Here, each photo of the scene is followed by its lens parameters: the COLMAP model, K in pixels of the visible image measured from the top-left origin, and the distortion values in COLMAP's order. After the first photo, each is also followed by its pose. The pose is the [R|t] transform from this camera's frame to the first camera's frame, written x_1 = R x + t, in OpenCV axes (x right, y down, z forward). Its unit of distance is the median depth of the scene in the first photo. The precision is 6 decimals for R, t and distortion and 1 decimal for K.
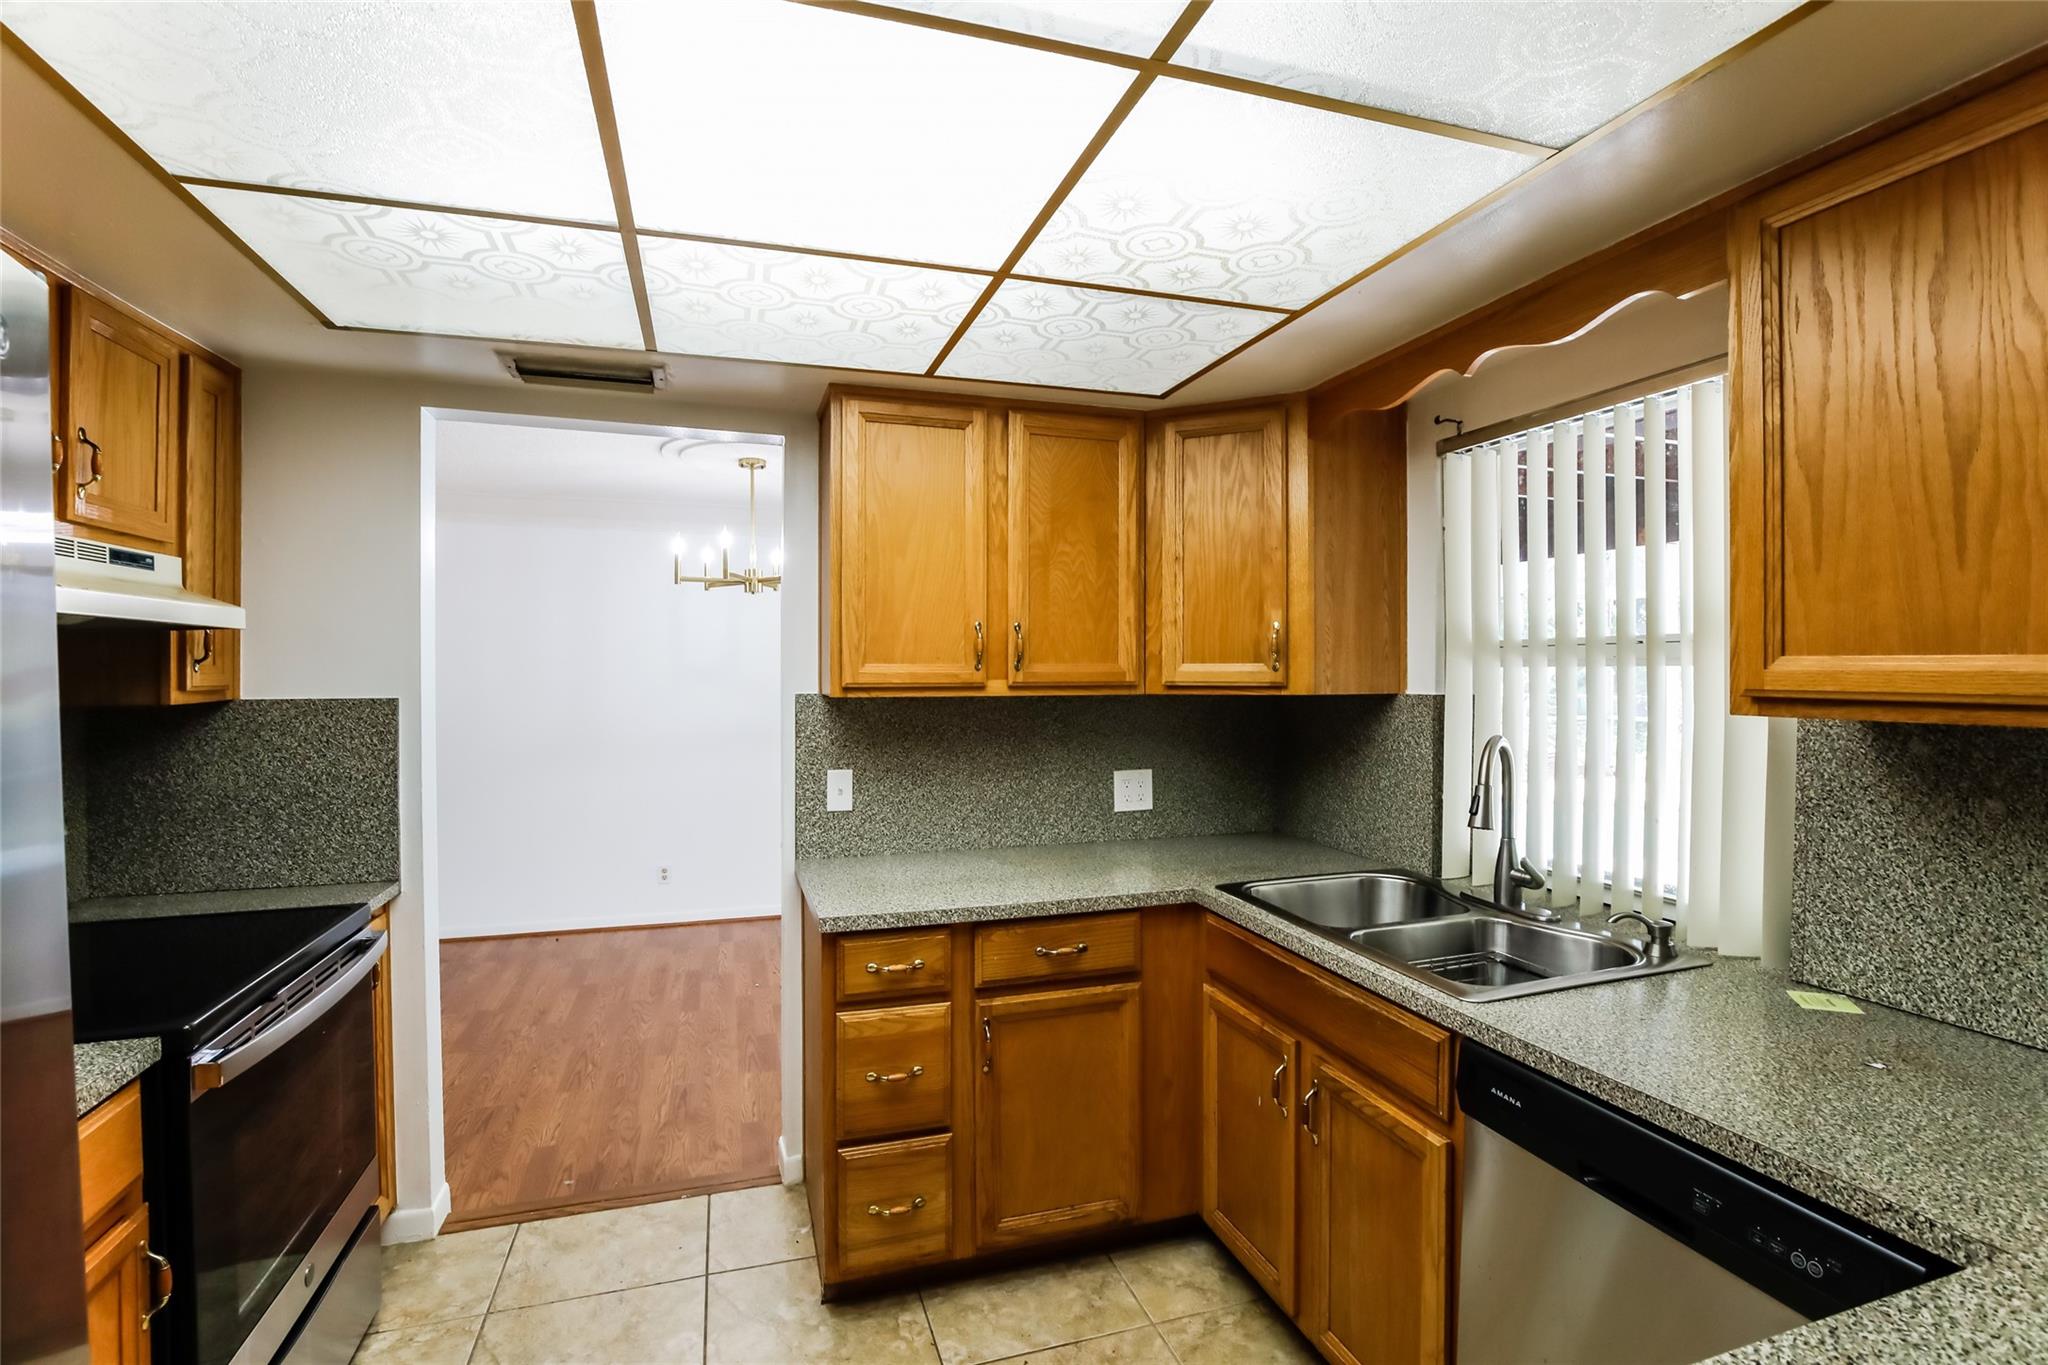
lens RADIAL K [[953.2, 0, 1033.5], [0, 953.2, 656.7], [0, 0, 1]] dist [-0.032581, 0.000051]
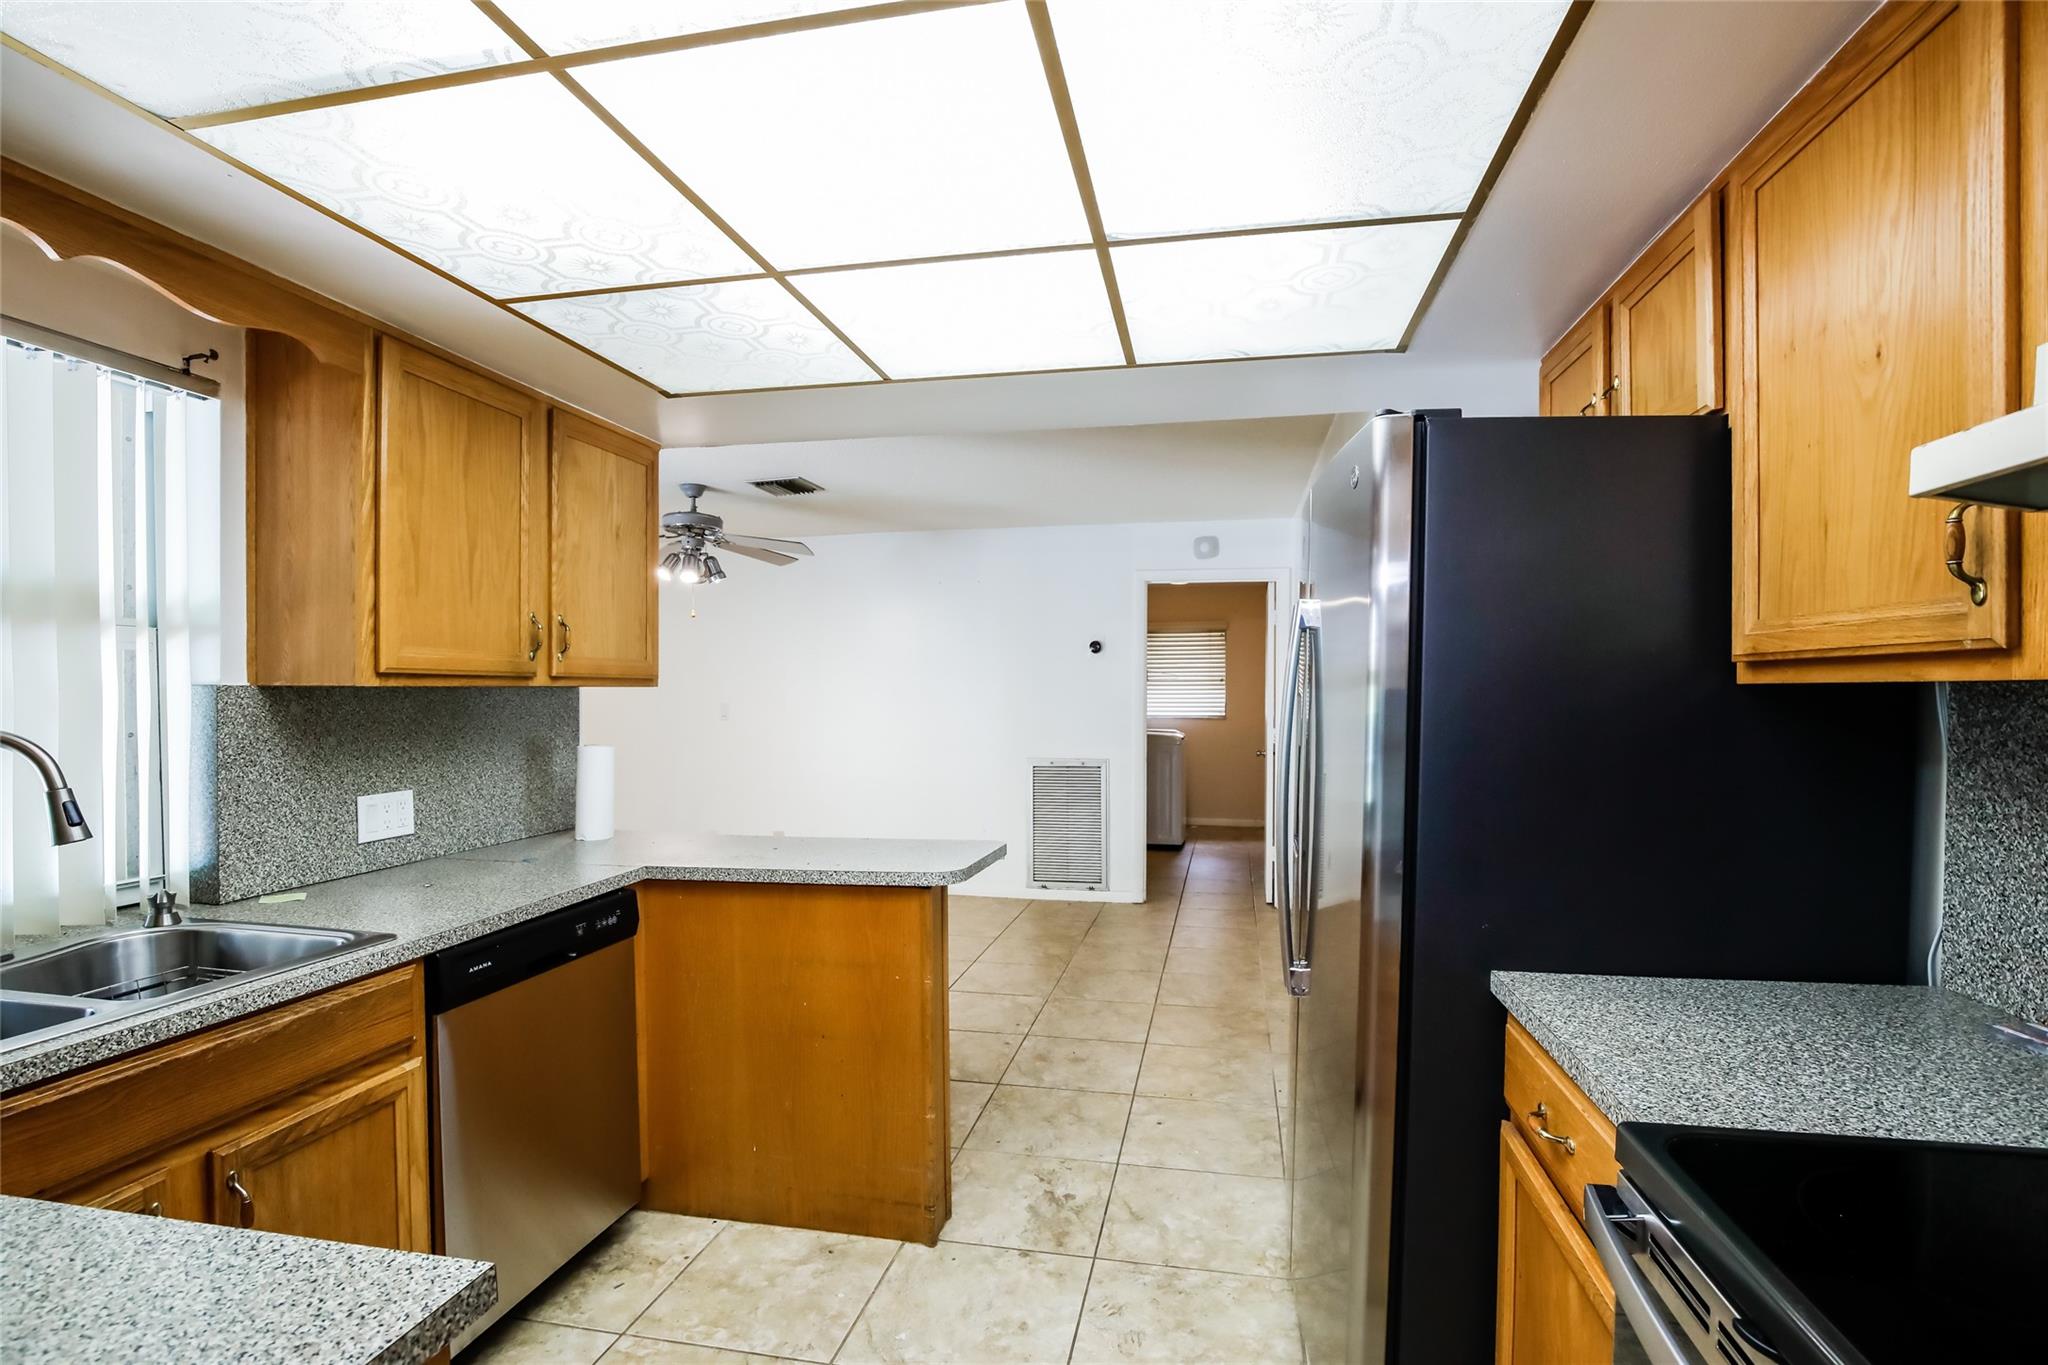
lens RADIAL K [[953.2, 0, 1033.5], [0, 953.2, 656.7], [0, 0, 1]] dist [-0.032581, 0.000051]
pose [[-0.866276, 0.023383, 0.499018, -0.760586], [0.001212, 0.998999, -0.044707, 0.076738], [-0.499564, -0.038124, -0.865438, 1.574403]]
